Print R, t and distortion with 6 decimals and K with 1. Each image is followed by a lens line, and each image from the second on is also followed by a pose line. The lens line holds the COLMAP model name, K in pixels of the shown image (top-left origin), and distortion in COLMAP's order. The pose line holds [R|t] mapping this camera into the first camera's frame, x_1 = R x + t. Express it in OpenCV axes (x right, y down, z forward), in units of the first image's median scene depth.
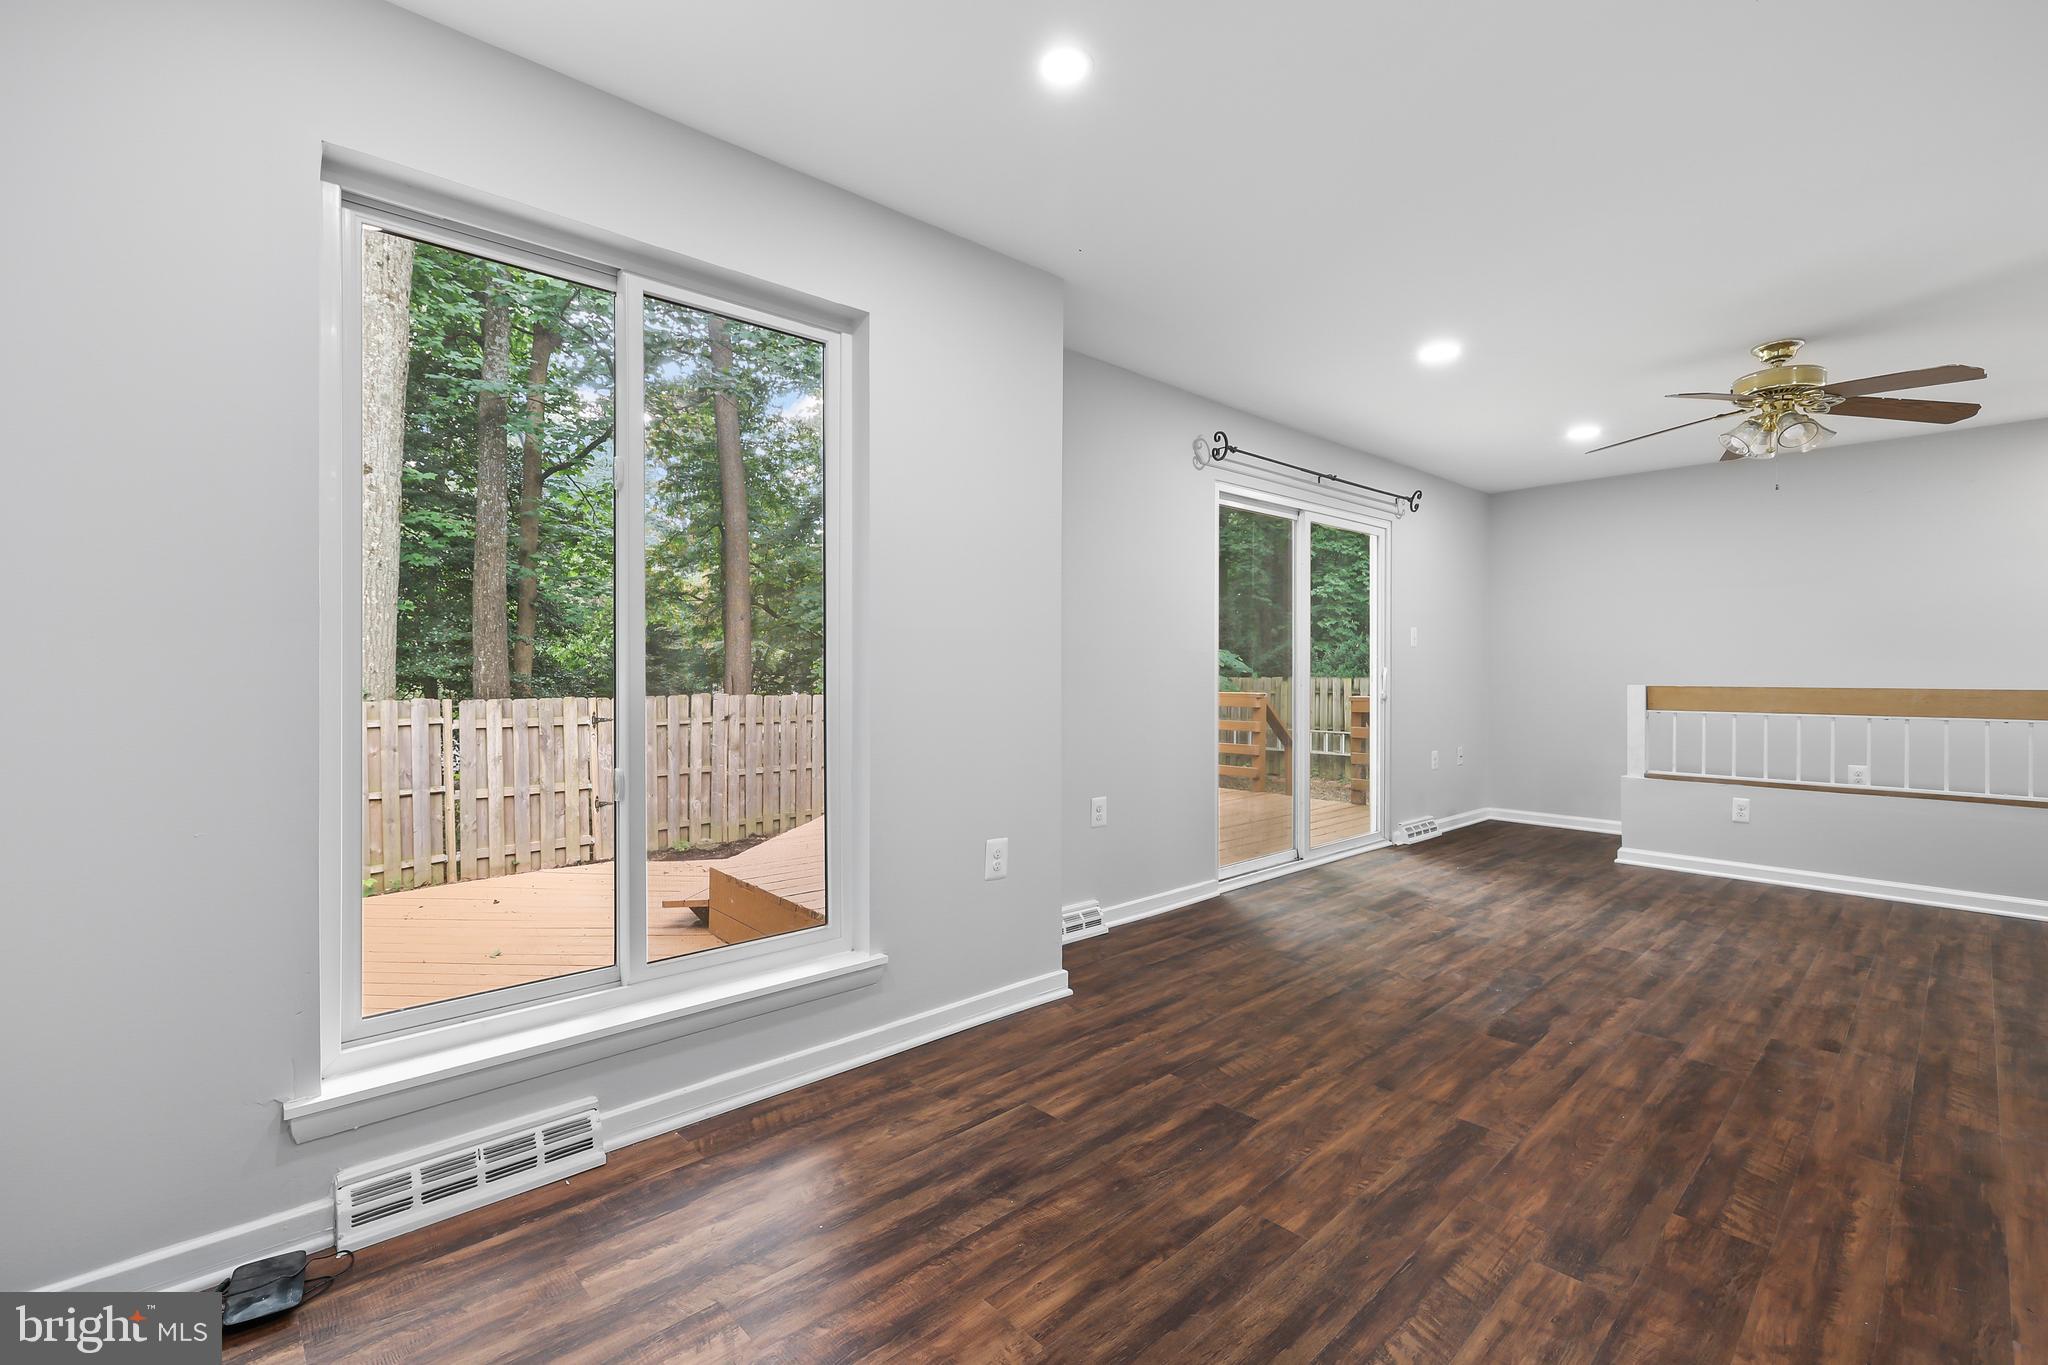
lens RADIAL K [[870.2, 0, 1034.4], [0, 870.2, 674.7], [0, 0, 1]] dist [0.002238, -0.000068]
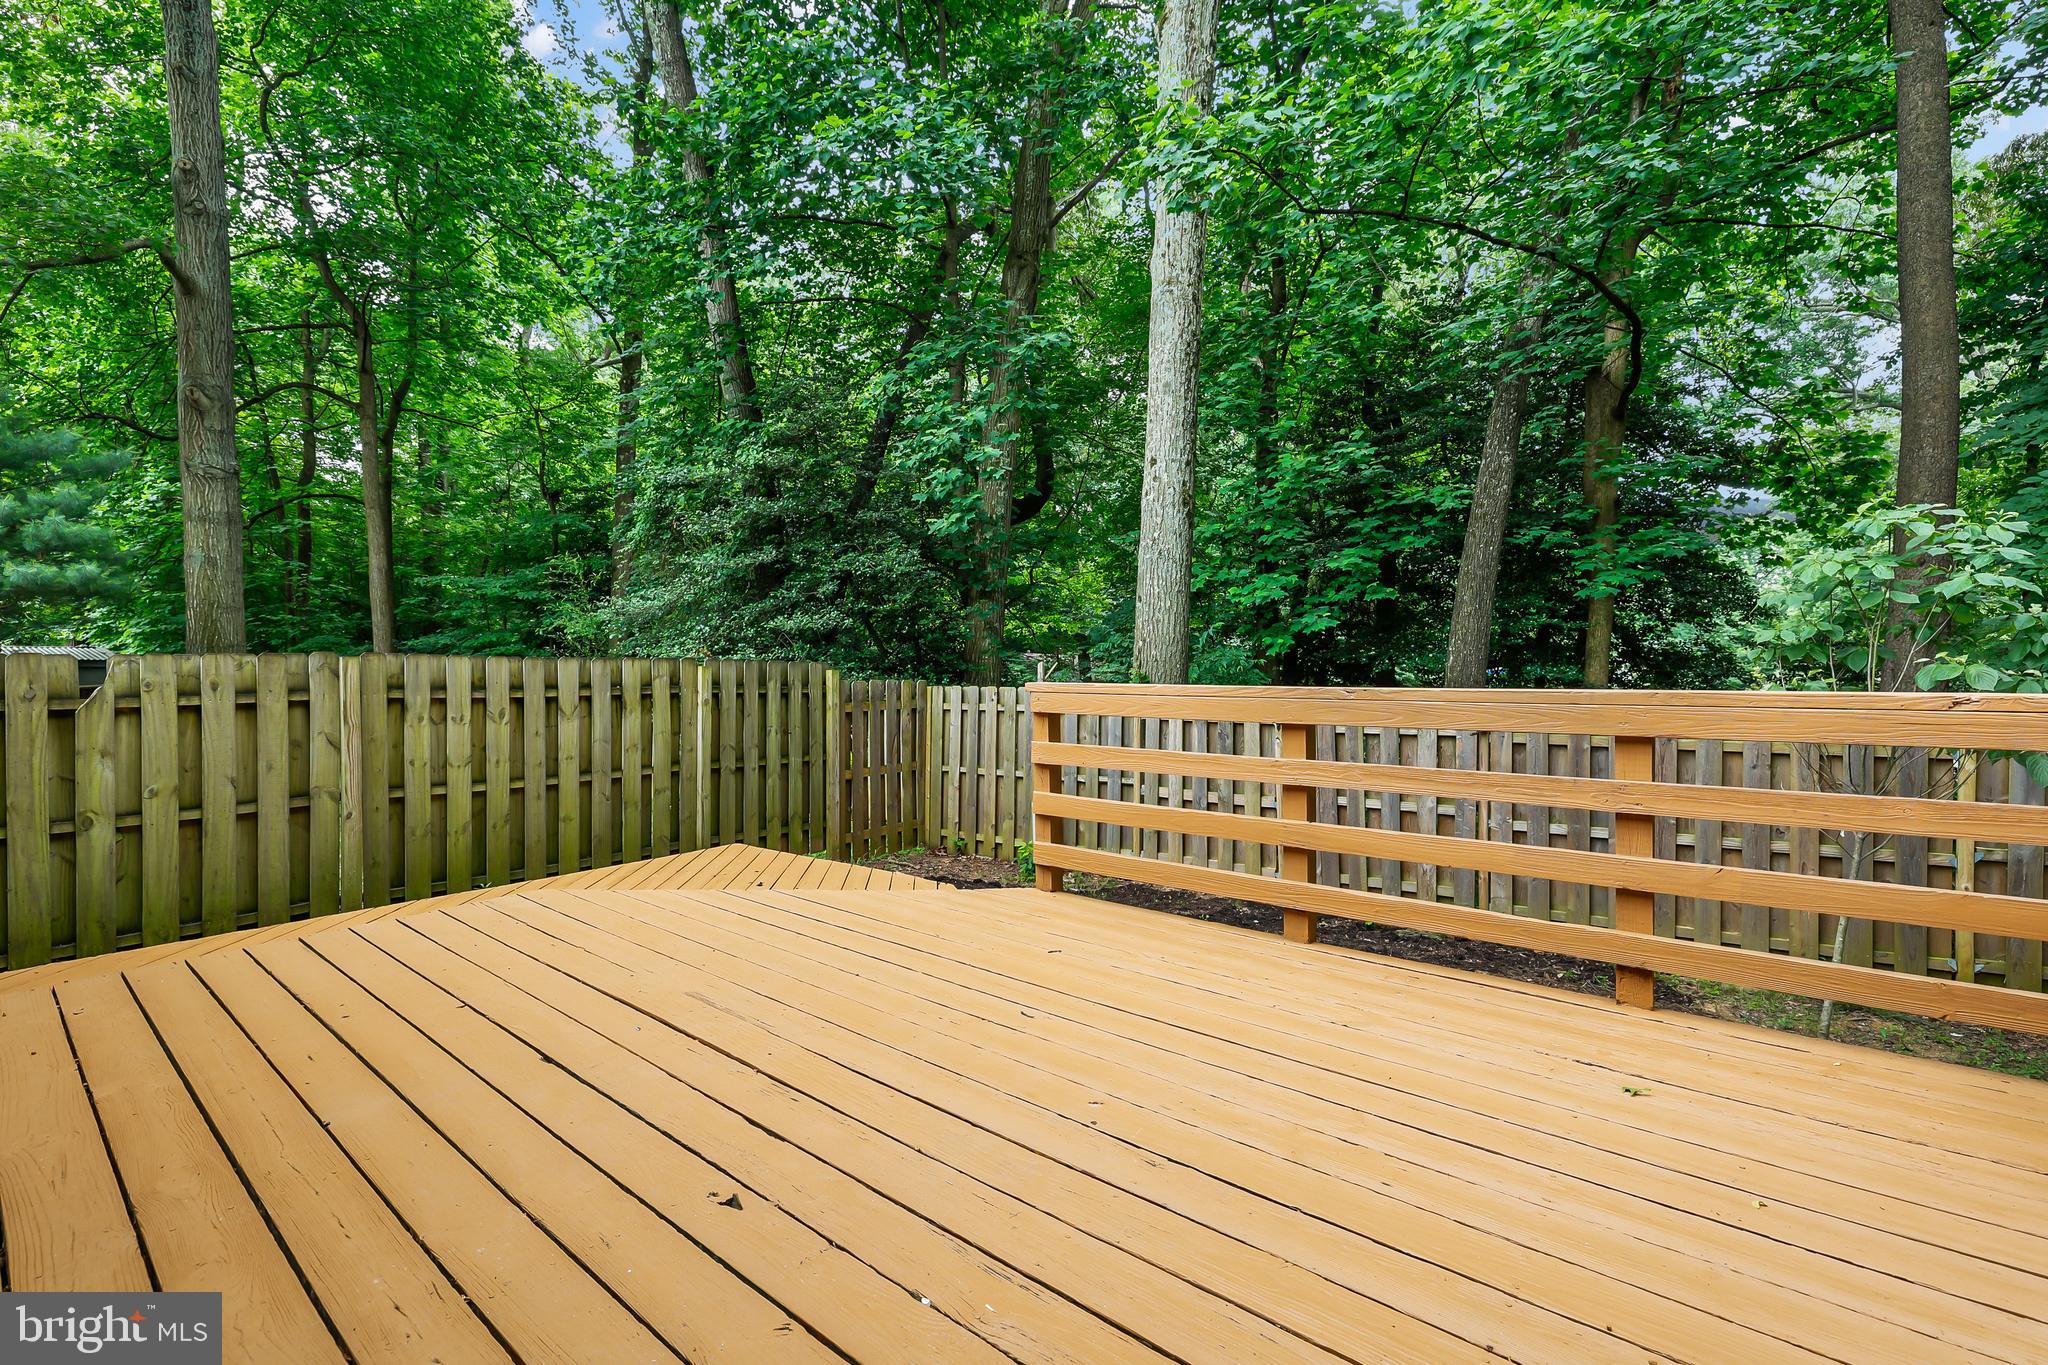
lens RADIAL K [[870.2, 0, 1034.4], [0, 870.2, 674.7], [0, 0, 1]] dist [0.002238, -0.000068]
pose [[0.155648, 0.005606, -0.987797, 0.350234], [-0.003925, 0.999980, 0.005057, 0.015591], [0.987805, 0.003090, 0.155667, 1.097200]]
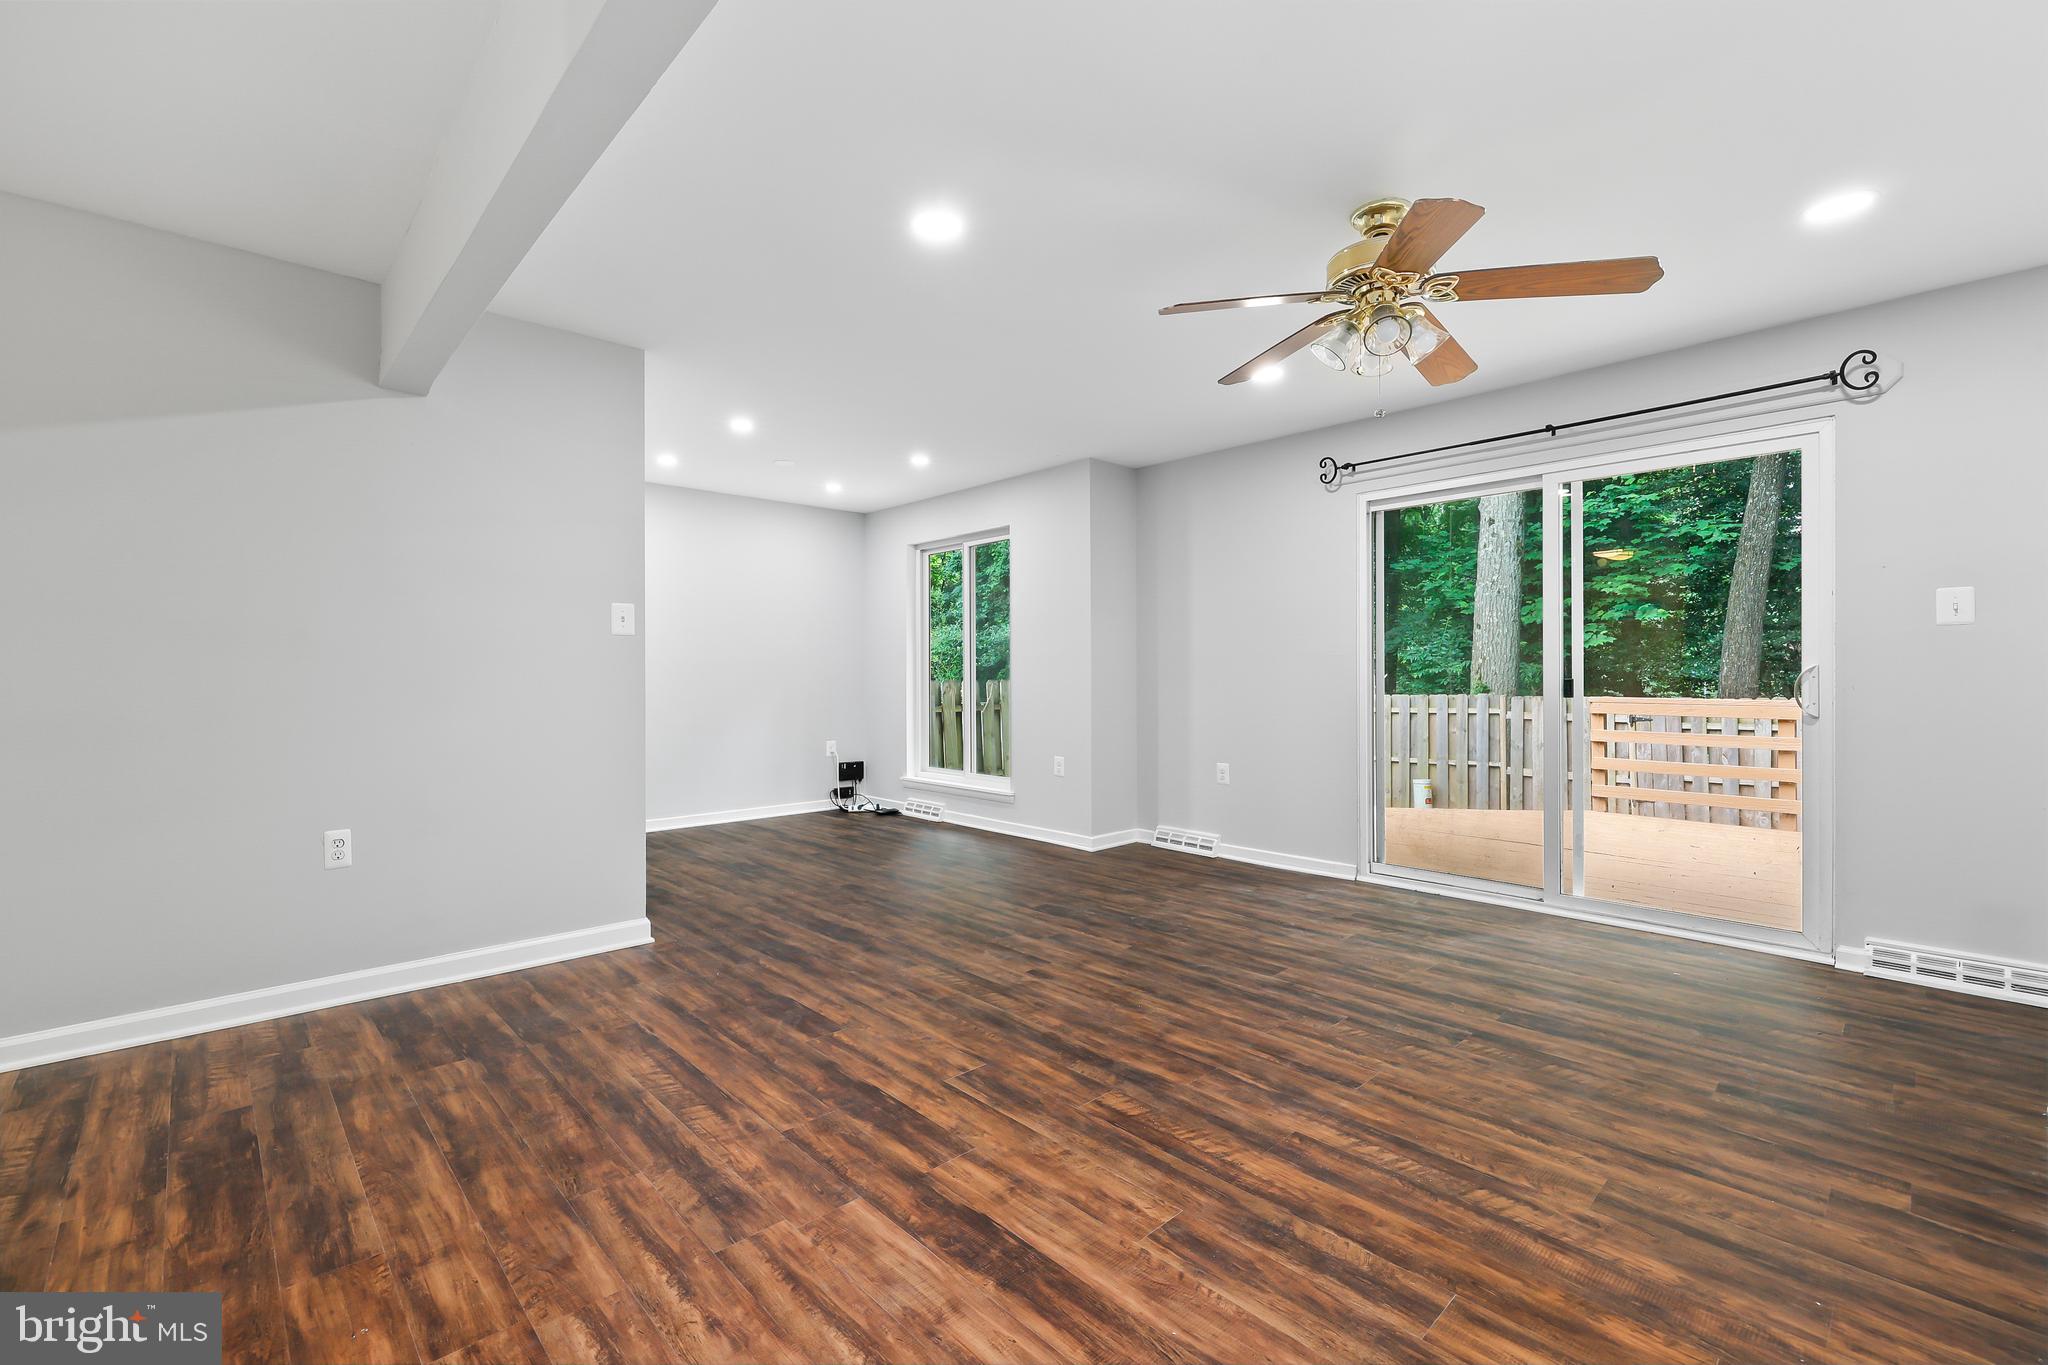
lens RADIAL K [[890.3, 0, 1014.8], [0, 890.3, 674.9], [0, 0, 1]] dist [-0.002673, -0.000014]
pose [[0.006286, 0.000722, -0.999980, 0.927148], [-0.001798, 0.999998, 0.000711, -0.000306], [0.999979, 0.001793, 0.006288, 0.406558]]
